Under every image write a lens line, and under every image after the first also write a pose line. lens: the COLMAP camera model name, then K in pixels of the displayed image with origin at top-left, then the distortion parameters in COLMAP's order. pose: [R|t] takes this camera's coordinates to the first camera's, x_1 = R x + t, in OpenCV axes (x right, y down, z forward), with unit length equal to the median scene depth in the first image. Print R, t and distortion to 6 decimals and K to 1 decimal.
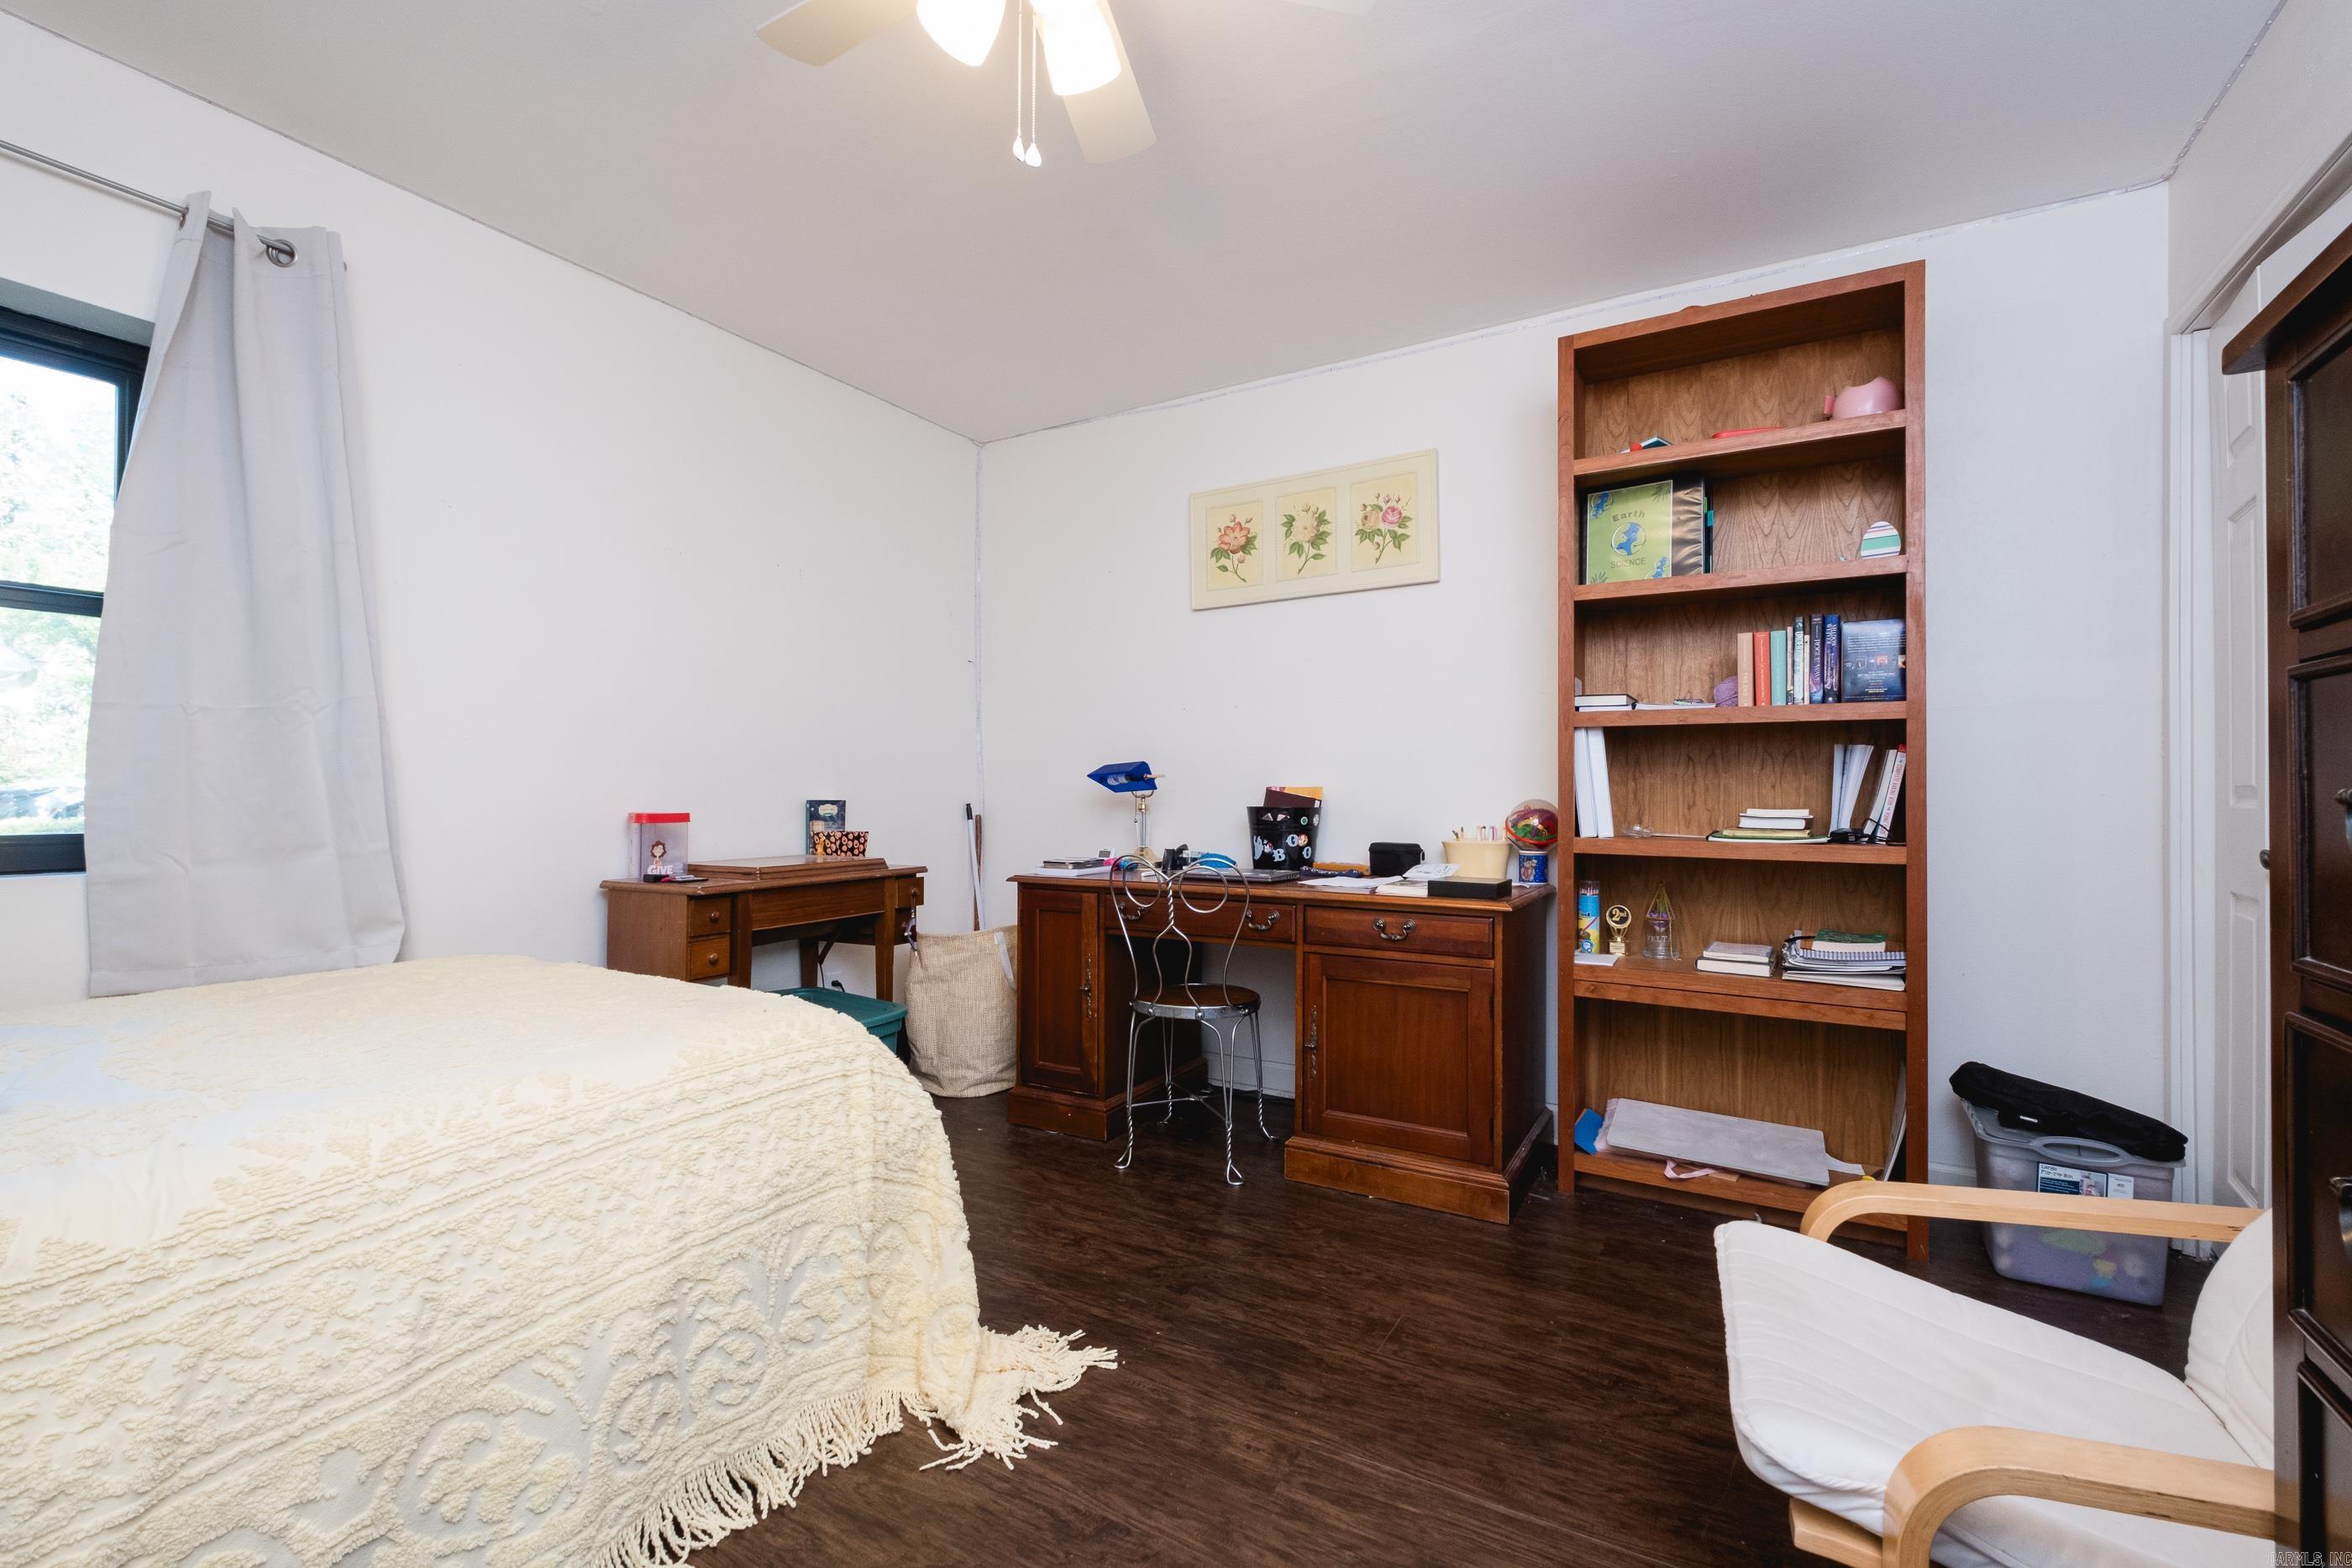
lens RADIAL K [[1010.3, 0, 1177.1], [0, 1010.3, 783.5], [0, 0, 1]] dist [0.006763, -0.005707]
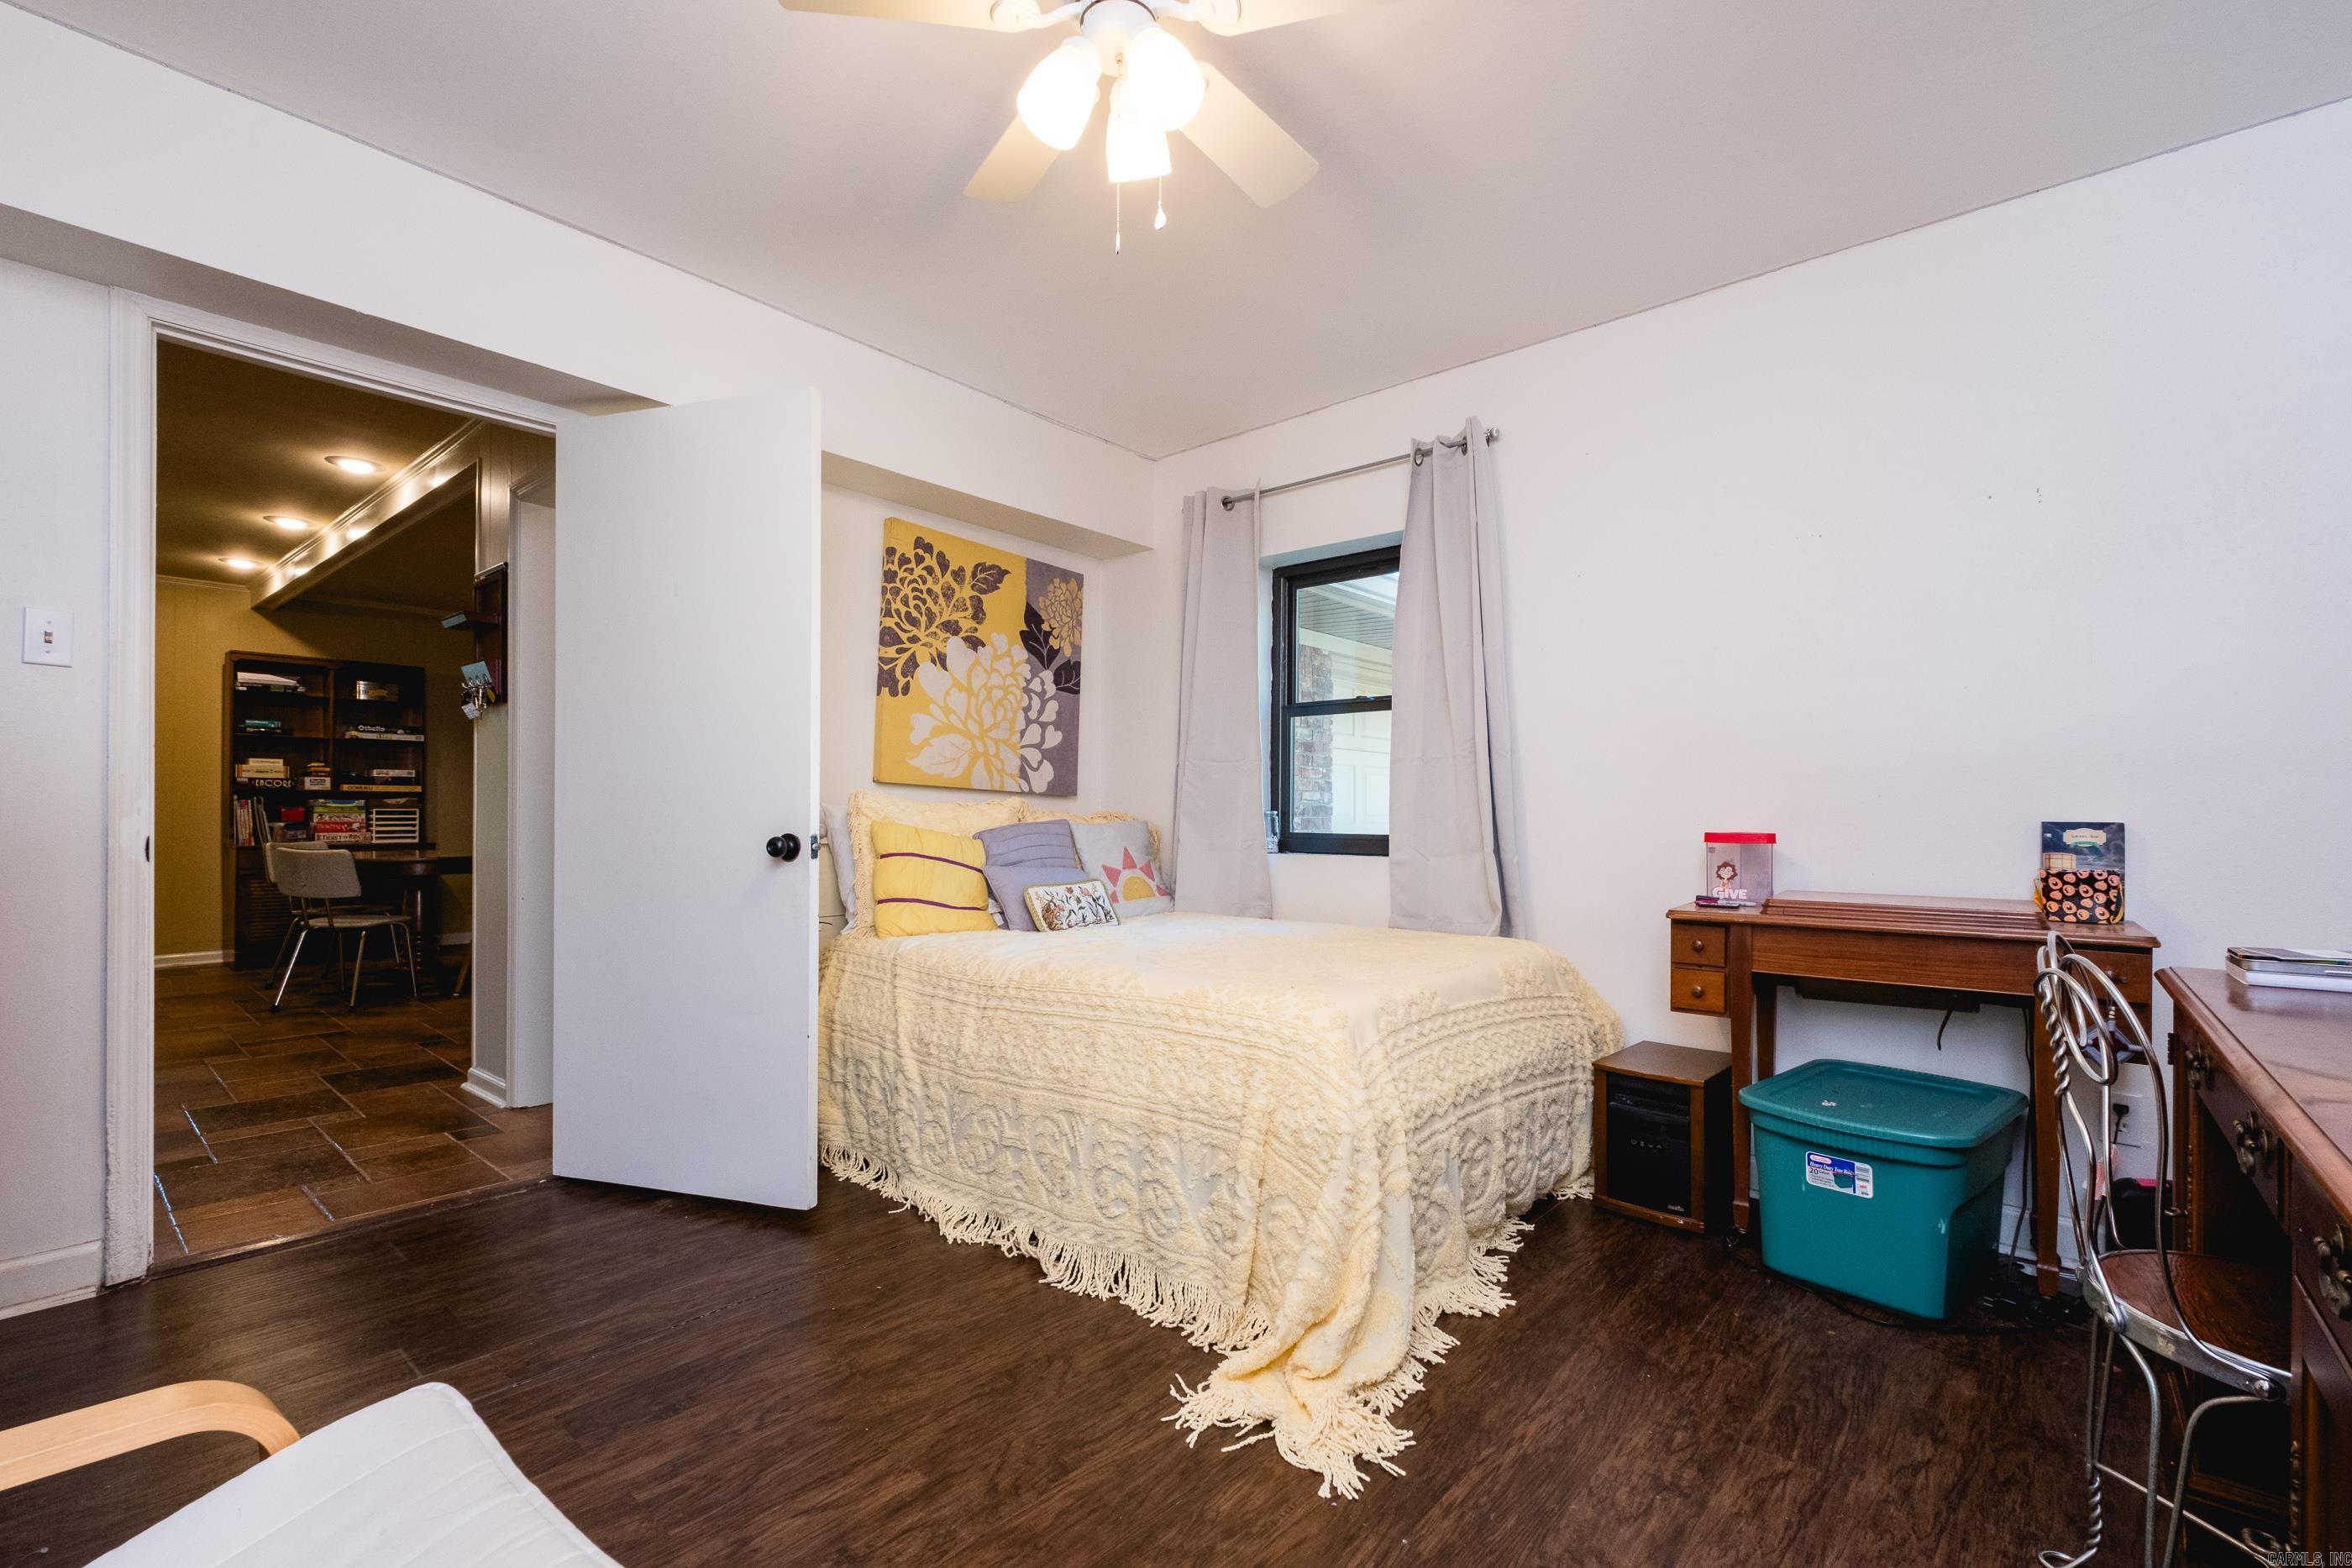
lens RADIAL K [[1010.3, 0, 1181.1], [0, 1010.3, 825.8], [0, 0, 1]] dist [0.006763, -0.005707]
pose [[-0.176322, 0.009417, -0.984287, 0.570633], [0.005815, 0.999947, 0.008525, 0.013957], [0.984315, -0.004220, -0.176368, 0.763842]]
